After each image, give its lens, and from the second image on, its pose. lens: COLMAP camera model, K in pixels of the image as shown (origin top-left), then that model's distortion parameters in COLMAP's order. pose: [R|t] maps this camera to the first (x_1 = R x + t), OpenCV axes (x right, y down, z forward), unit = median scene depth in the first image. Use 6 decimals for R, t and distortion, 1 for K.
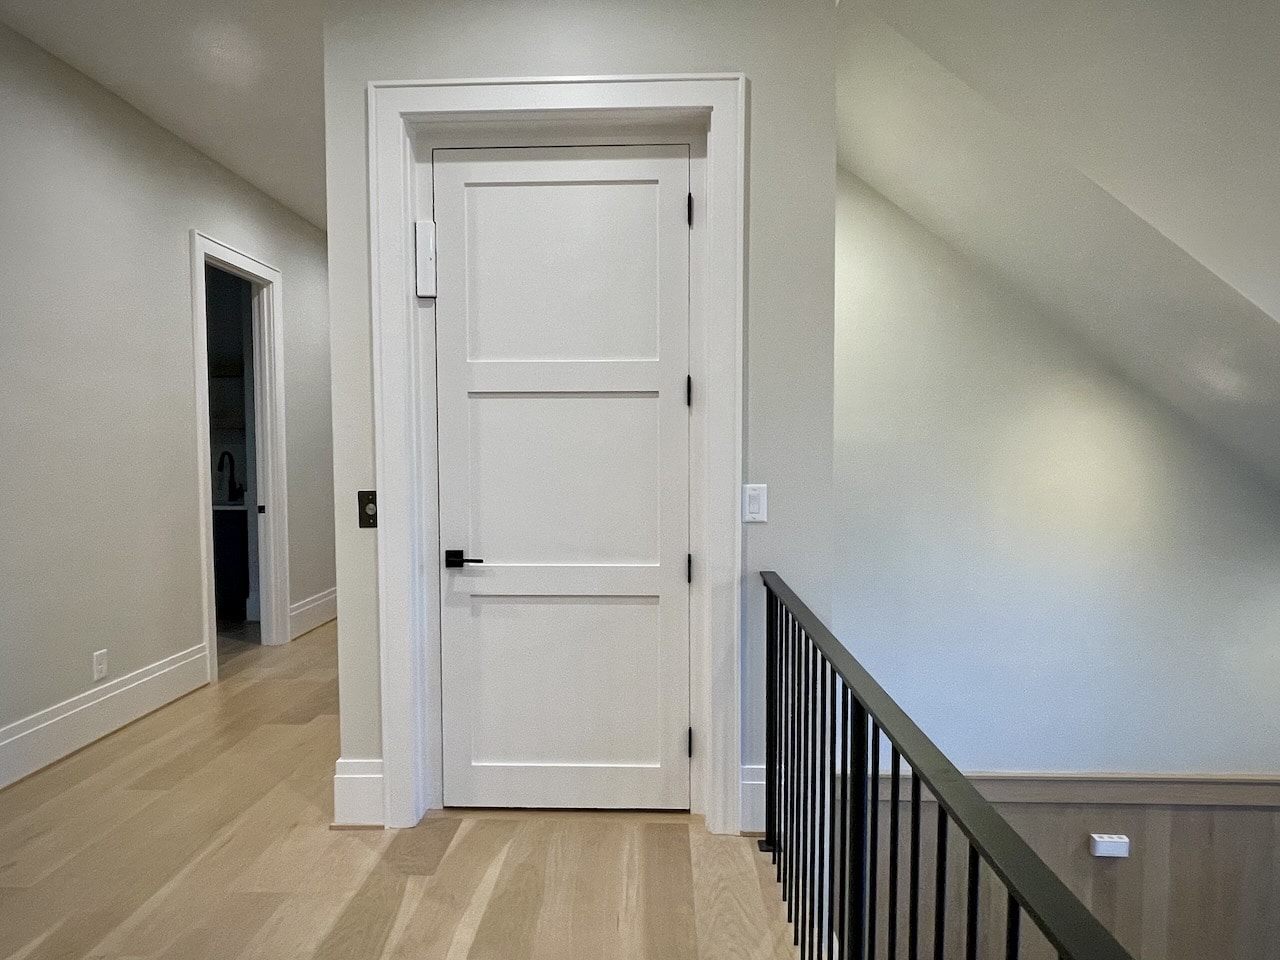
lens RADIAL K [[824.5, 0, 640.0], [0, 824.5, 480.0], [0, 0, 1]] dist [0.019297, -0.026064]
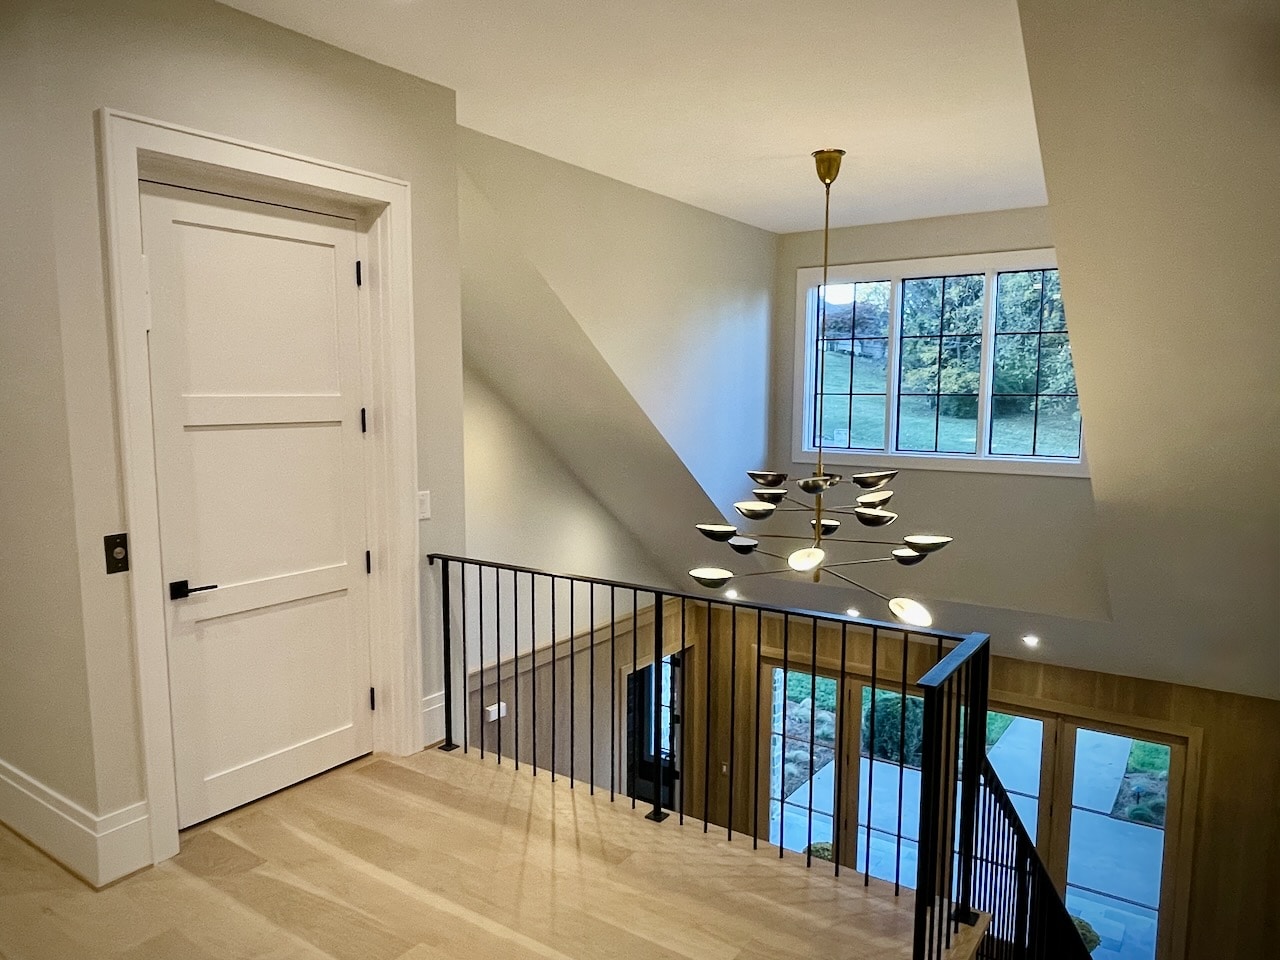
lens RADIAL K [[882.0, 0, 633.4], [0, 882.0, 497.5], [0, 0, 1]] dist [-0.002461, -0.033374]
pose [[0.535933, -0.099161, 0.838417, -0.855102], [0.042092, 0.994982, 0.090772, -0.096781], [-0.843210, -0.013357, 0.537418, -0.057182]]
